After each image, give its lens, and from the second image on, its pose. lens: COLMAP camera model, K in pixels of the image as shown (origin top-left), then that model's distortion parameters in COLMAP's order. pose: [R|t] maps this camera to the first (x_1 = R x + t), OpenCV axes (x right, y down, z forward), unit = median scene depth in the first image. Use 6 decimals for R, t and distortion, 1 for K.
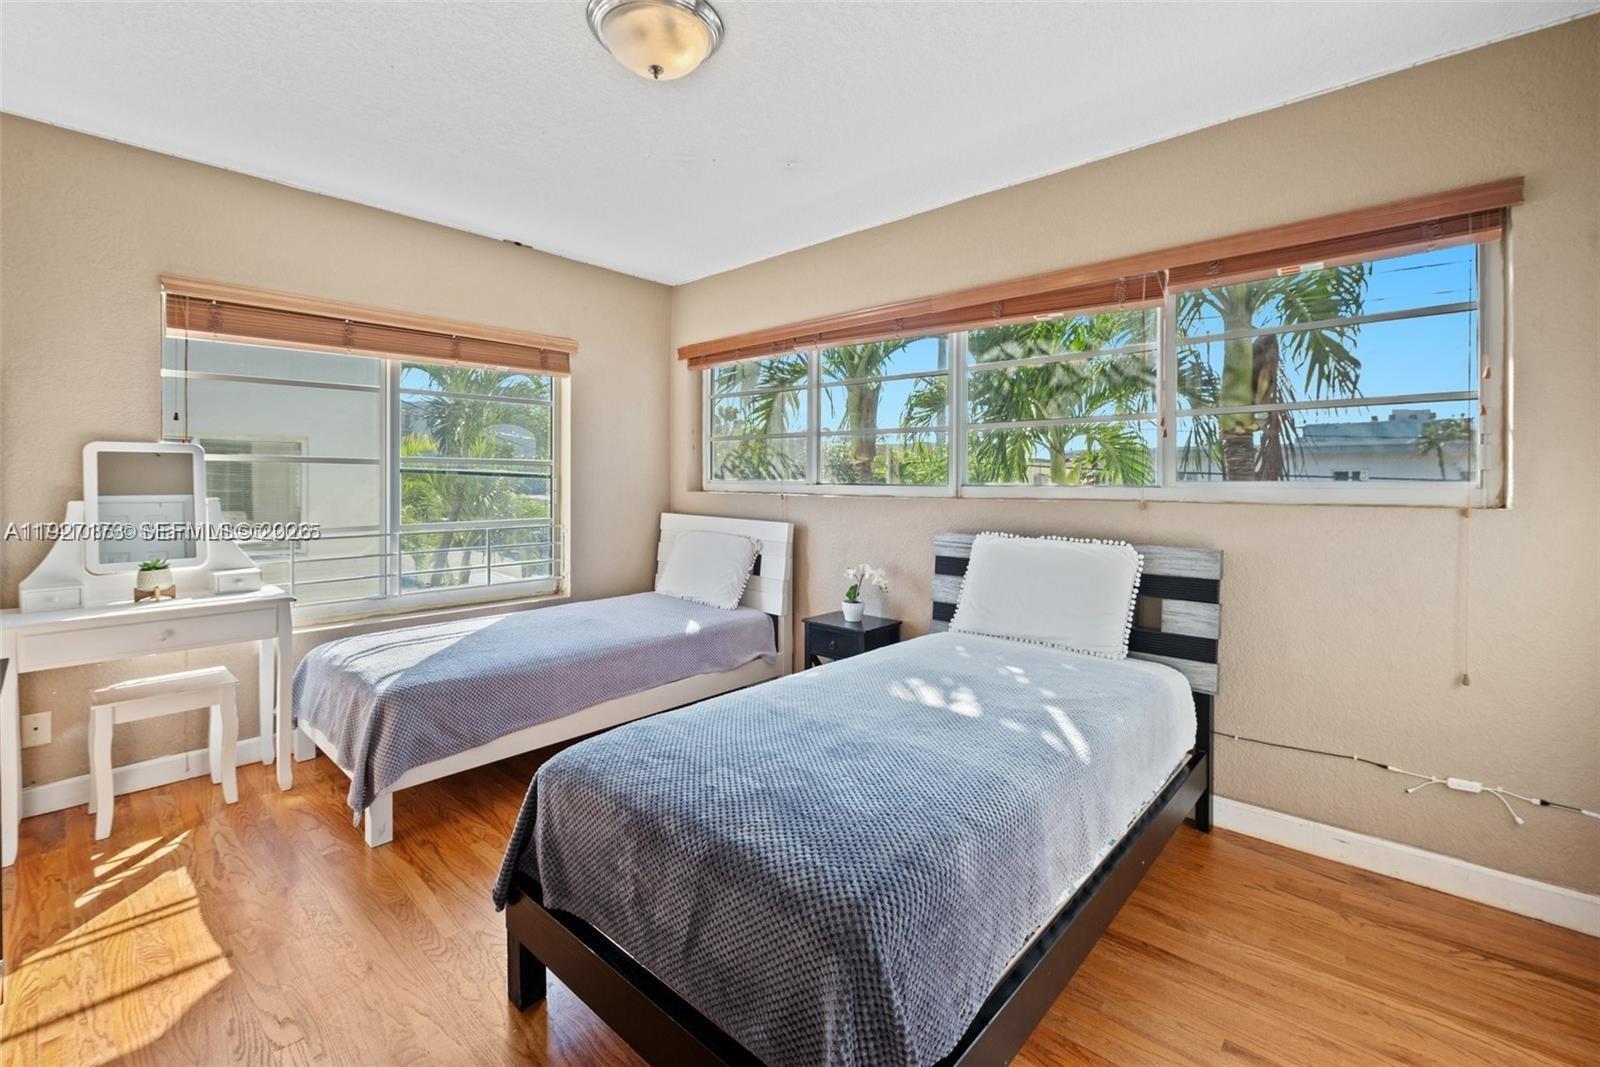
lens RADIAL K [[698.9, 0, 778.7], [0, 698.9, 491.0], [0, 0, 1]] dist [-0.003772, -0.000529]
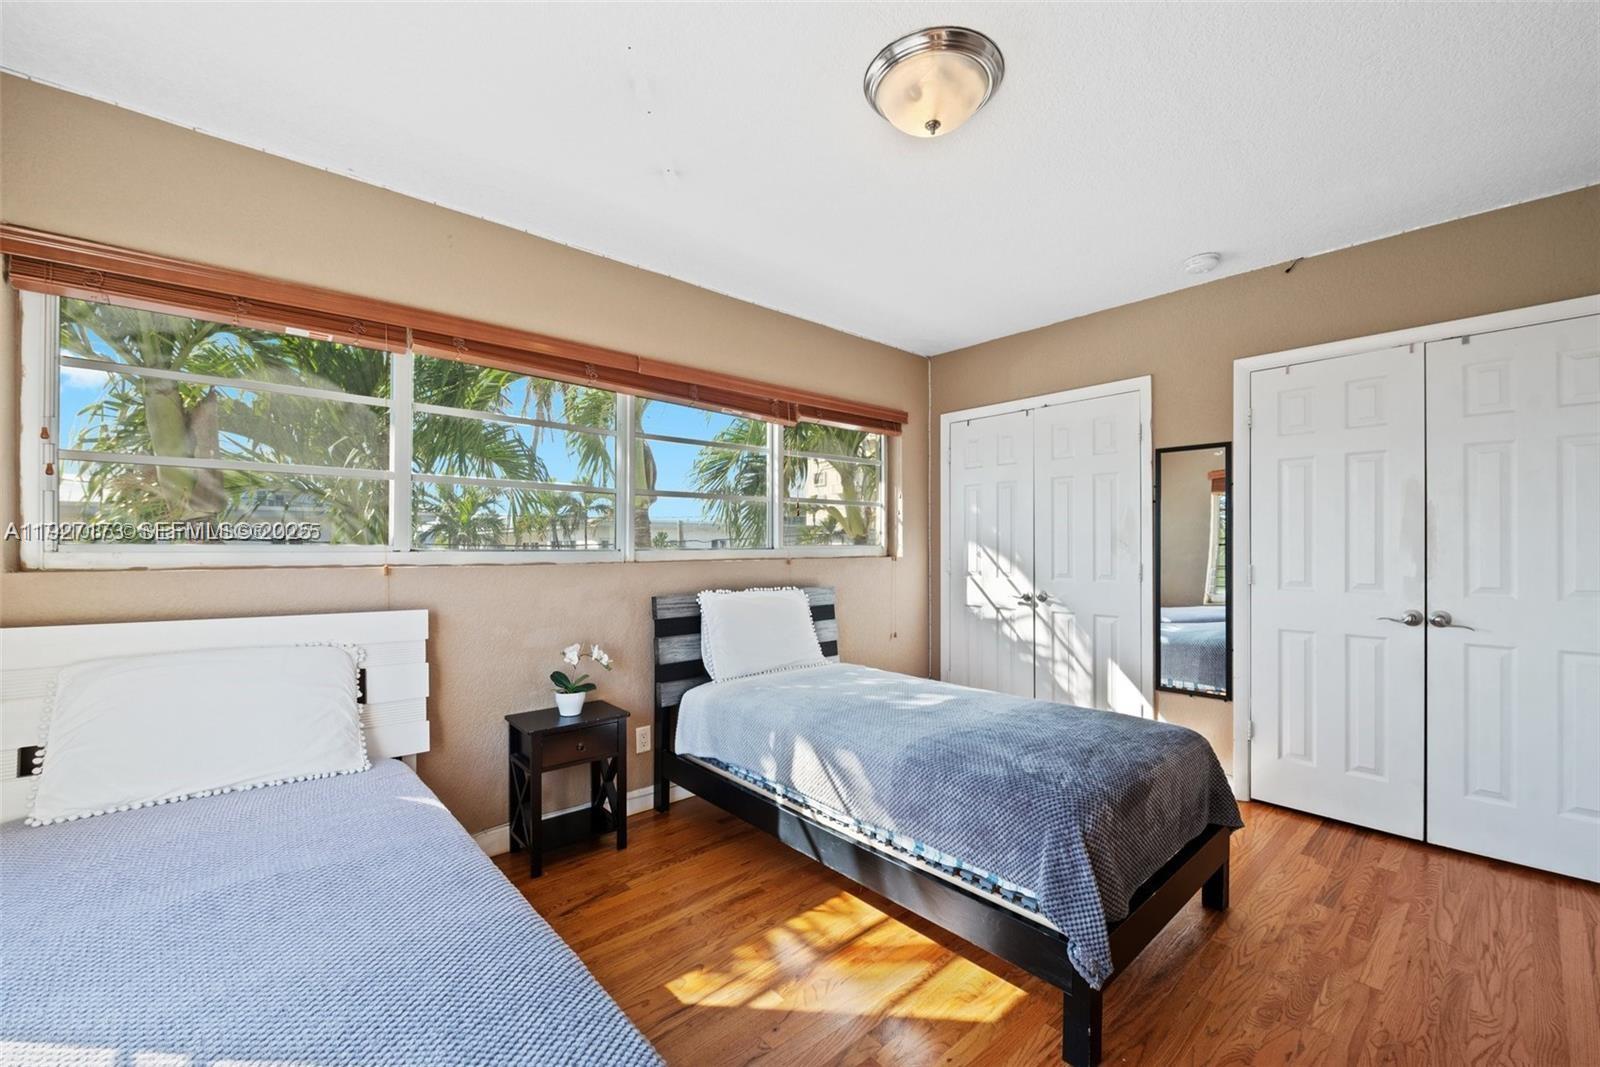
lens RADIAL K [[651.0, 0, 874.4], [0, 651.0, 546.2], [0, 0, 1]] dist [0.000658, -0.000076]
pose [[0.032039, -0.004906, 0.999475, -0.854985], [0.016335, 0.999857, 0.004384, -0.014374], [-0.999353, 0.016186, 0.032115, 0.807058]]
